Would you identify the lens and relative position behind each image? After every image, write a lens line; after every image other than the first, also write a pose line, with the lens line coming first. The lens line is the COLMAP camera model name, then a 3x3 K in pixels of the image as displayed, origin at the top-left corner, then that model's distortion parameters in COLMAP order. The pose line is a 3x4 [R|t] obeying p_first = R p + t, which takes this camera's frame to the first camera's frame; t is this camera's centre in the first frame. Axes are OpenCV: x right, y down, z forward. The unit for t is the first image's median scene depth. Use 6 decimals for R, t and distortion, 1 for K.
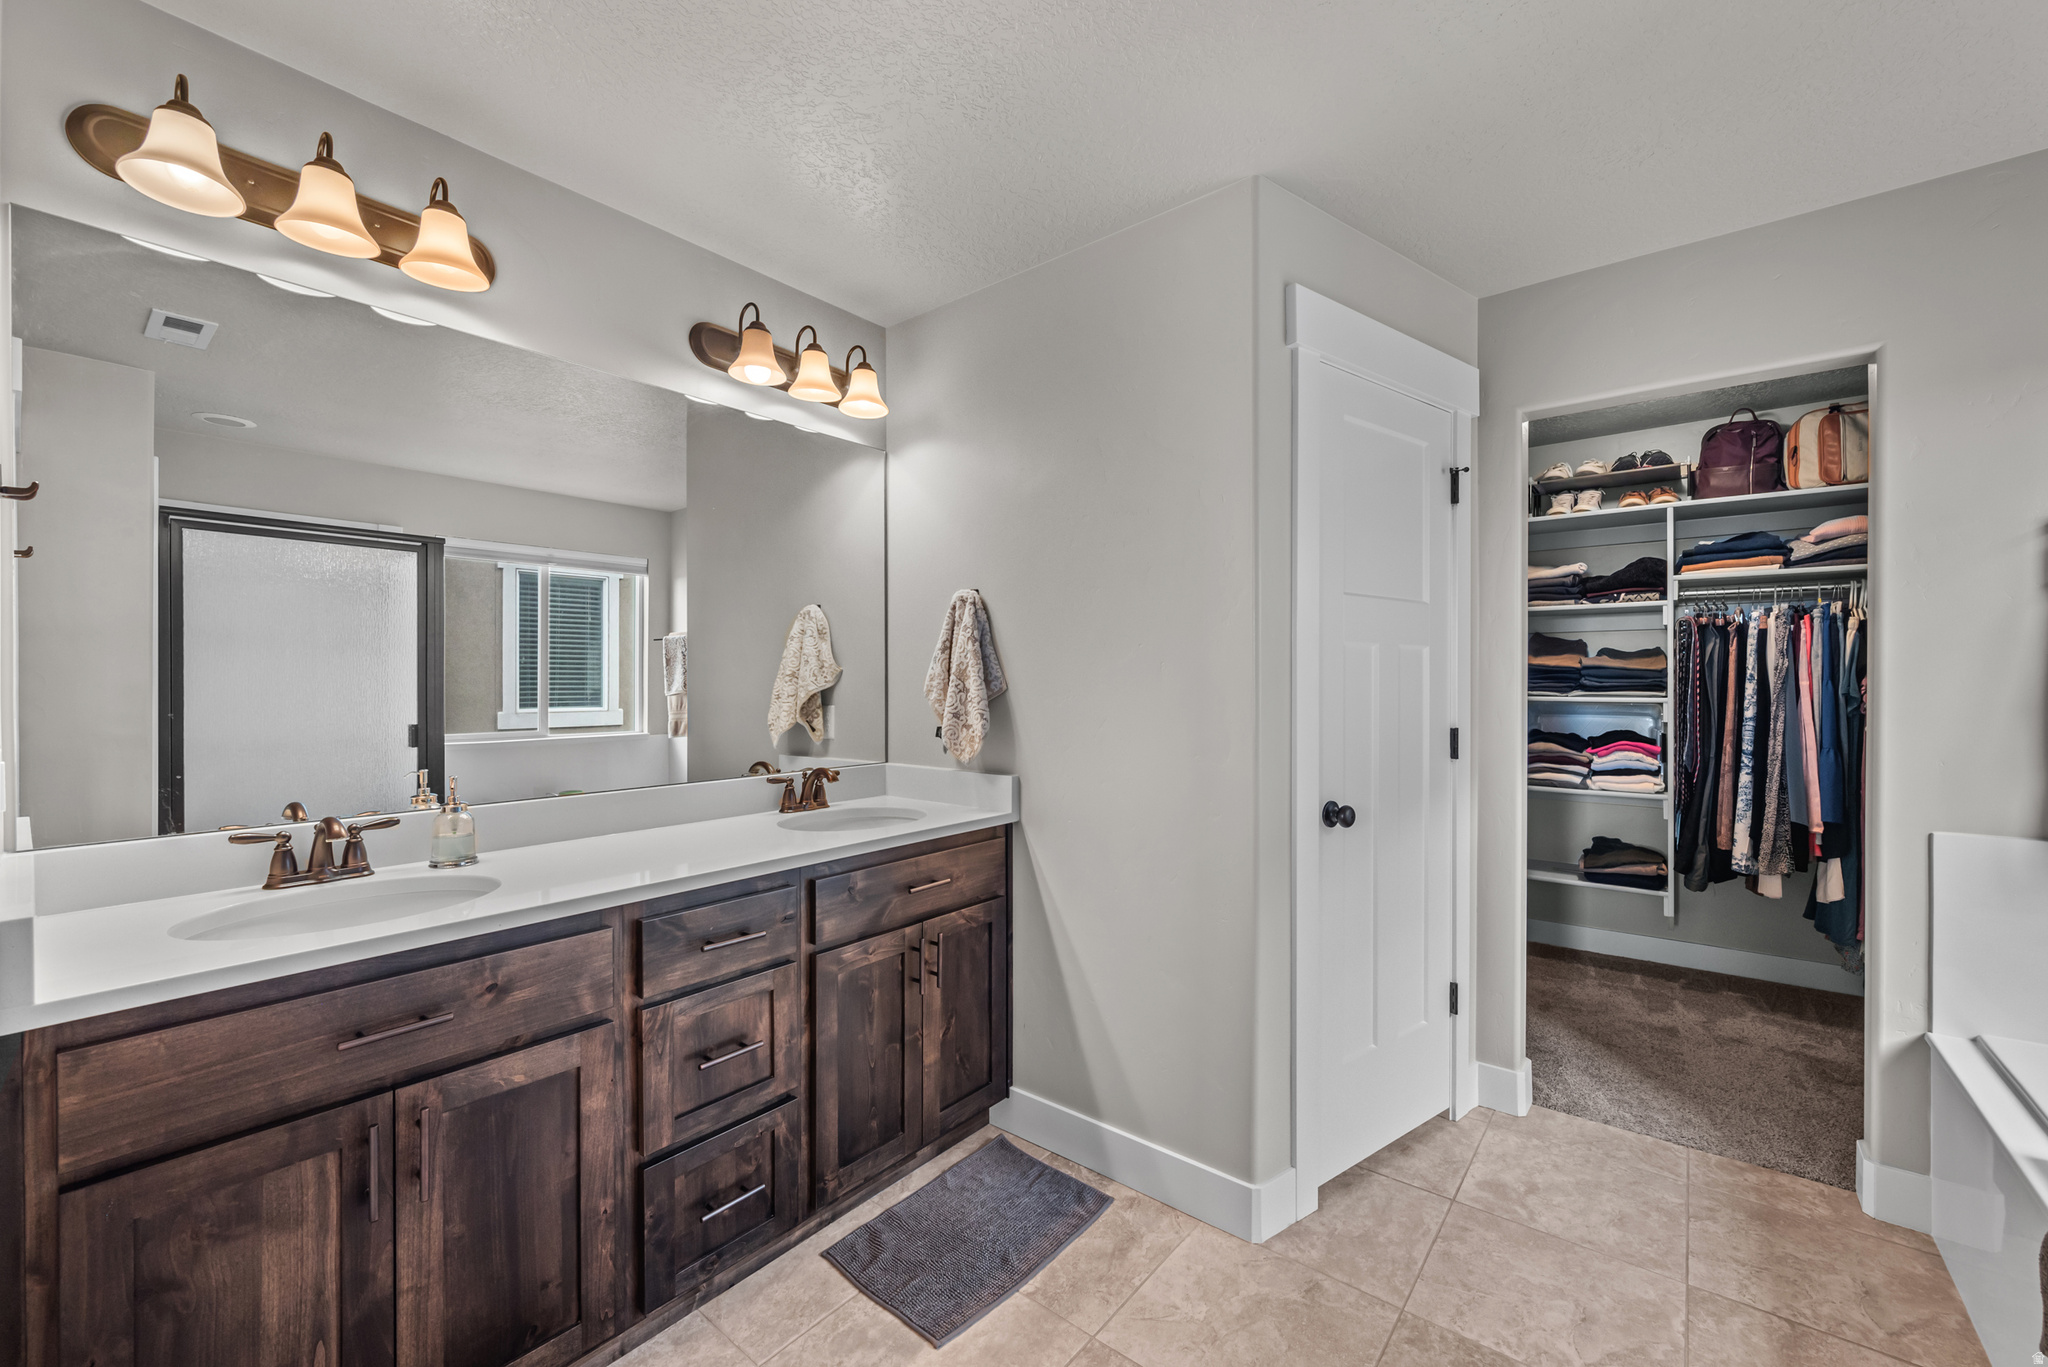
lens RADIAL K [[821.8, 0, 1031.3], [0, 821.8, 688.6], [0, 0, 1]] dist [-0.002741, -0.000594]
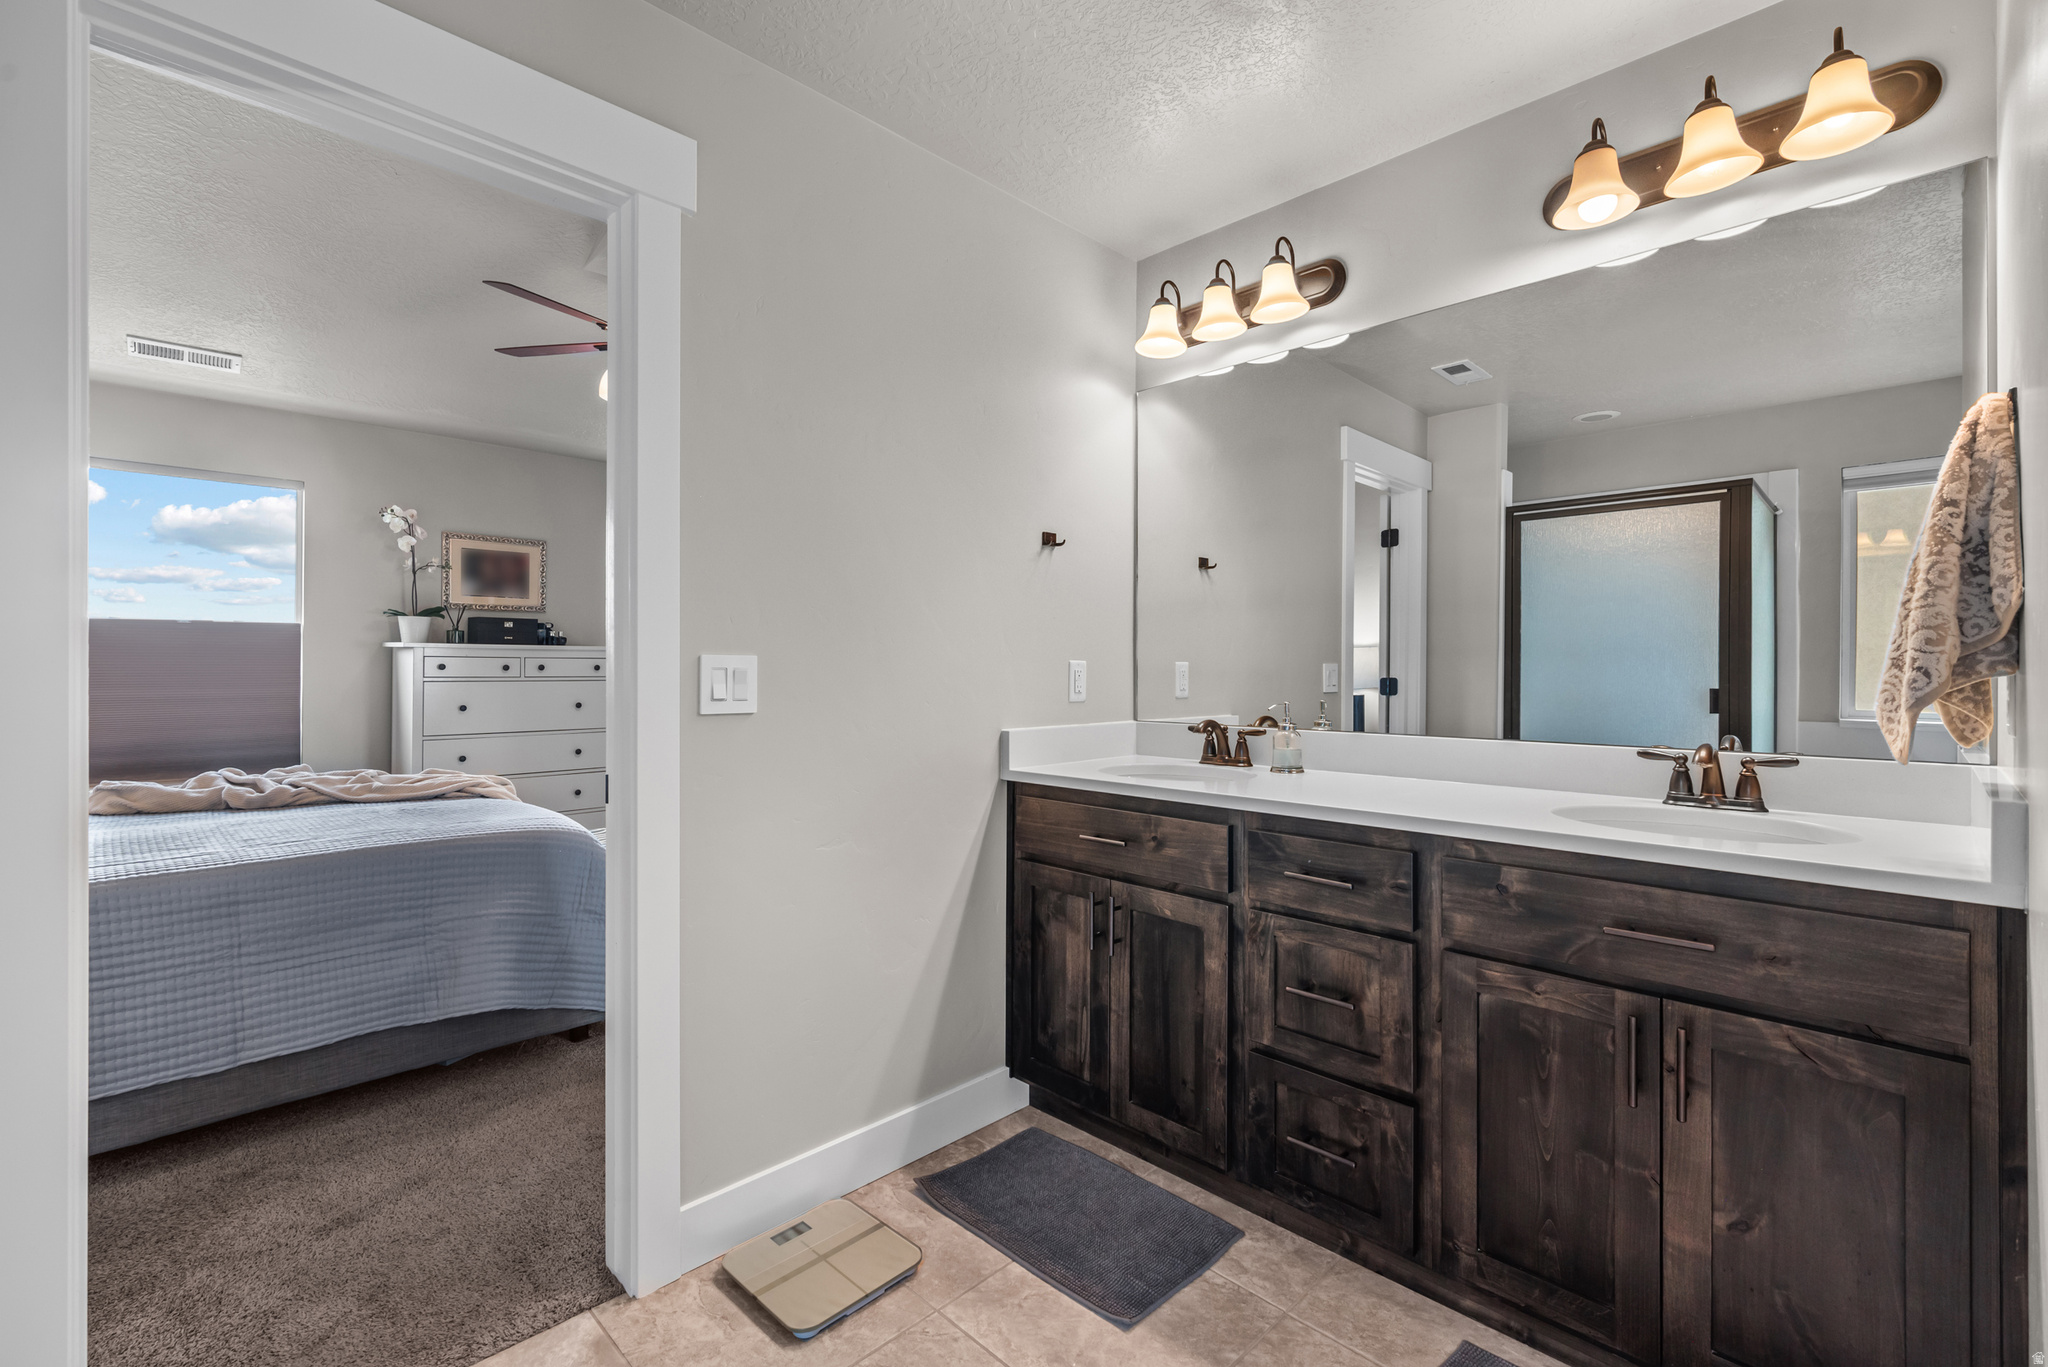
lens RADIAL K [[886.4, 0, 1031.3], [0, 886.4, 665.2], [0, 0, 1]] dist [-0.003657, -0.000249]
pose [[-0.108428, -0.000792, -0.994104, 0.698829], [-0.008099, 0.999967, 0.000087, 0.053861], [0.994071, 0.008060, -0.108431, 0.753864]]
